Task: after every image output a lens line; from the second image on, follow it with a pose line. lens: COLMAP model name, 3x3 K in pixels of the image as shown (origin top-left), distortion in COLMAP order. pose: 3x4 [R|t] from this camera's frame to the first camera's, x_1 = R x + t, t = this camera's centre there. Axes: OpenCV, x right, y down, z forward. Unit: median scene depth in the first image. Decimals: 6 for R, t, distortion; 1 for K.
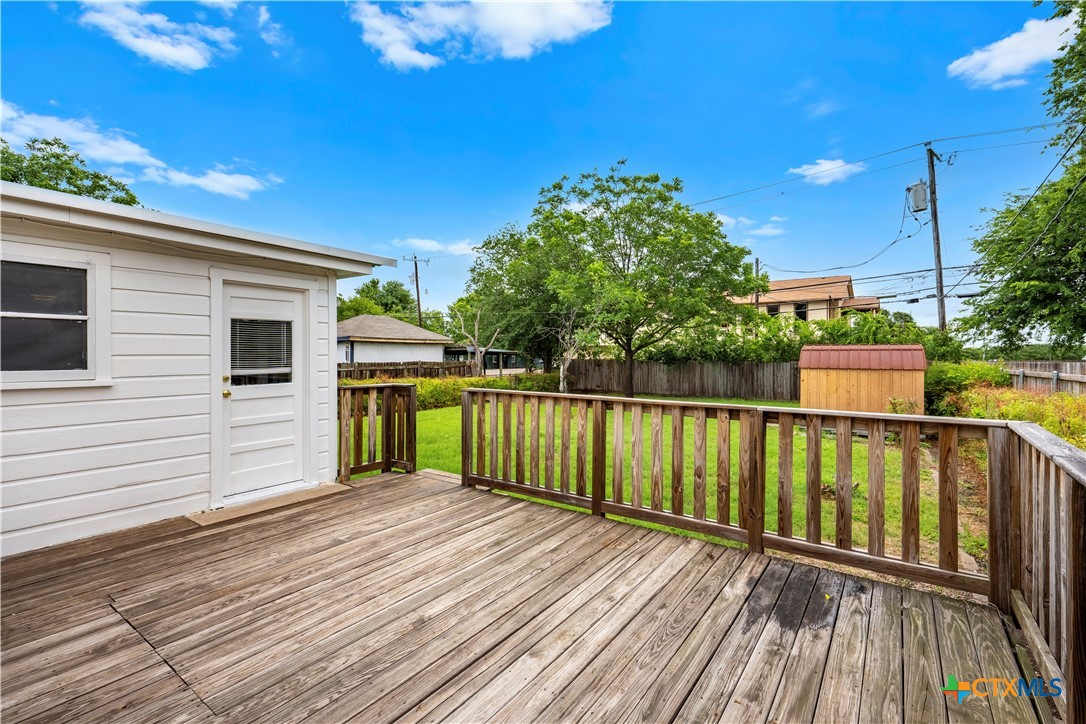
lens RADIAL K [[487.9, 0, 545.1], [0, 487.9, 354.4], [0, 0, 1]] dist [0.002747, -0.001431]
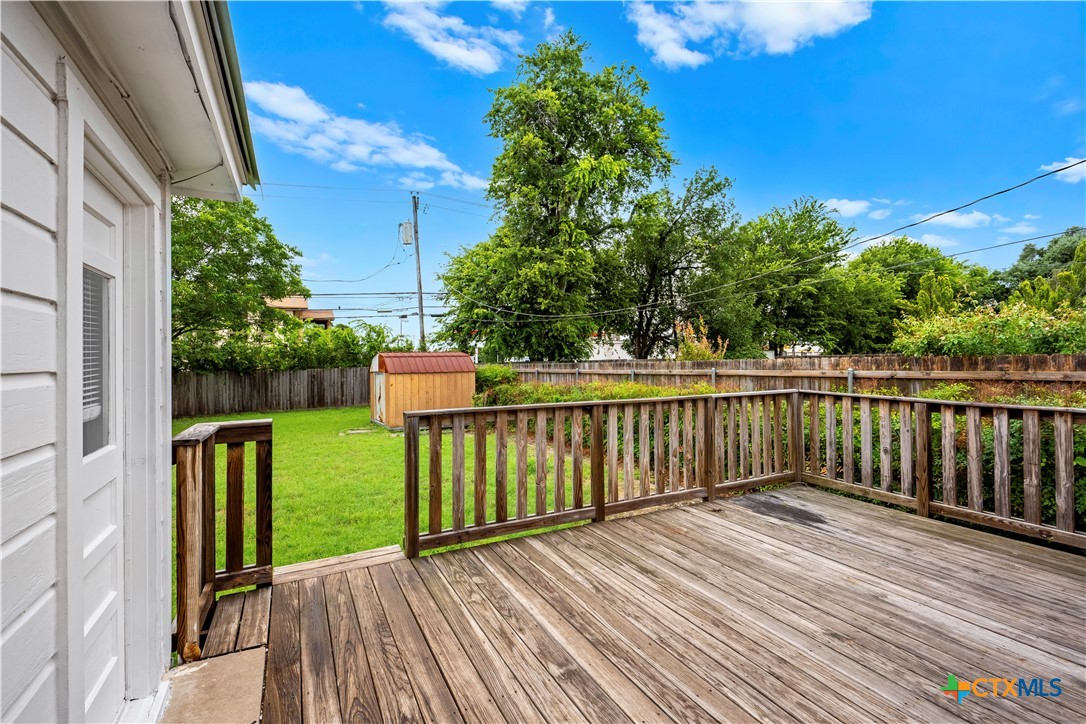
lens RADIAL K [[487.9, 0, 545.1], [0, 487.9, 354.4], [0, 0, 1]] dist [0.002747, -0.001431]
pose [[0.454369, 0.000854, 0.890813, -0.197875], [0.014067, 0.999868, -0.008133, -0.000439], [-0.890703, 0.016227, 0.454297, 0.154304]]
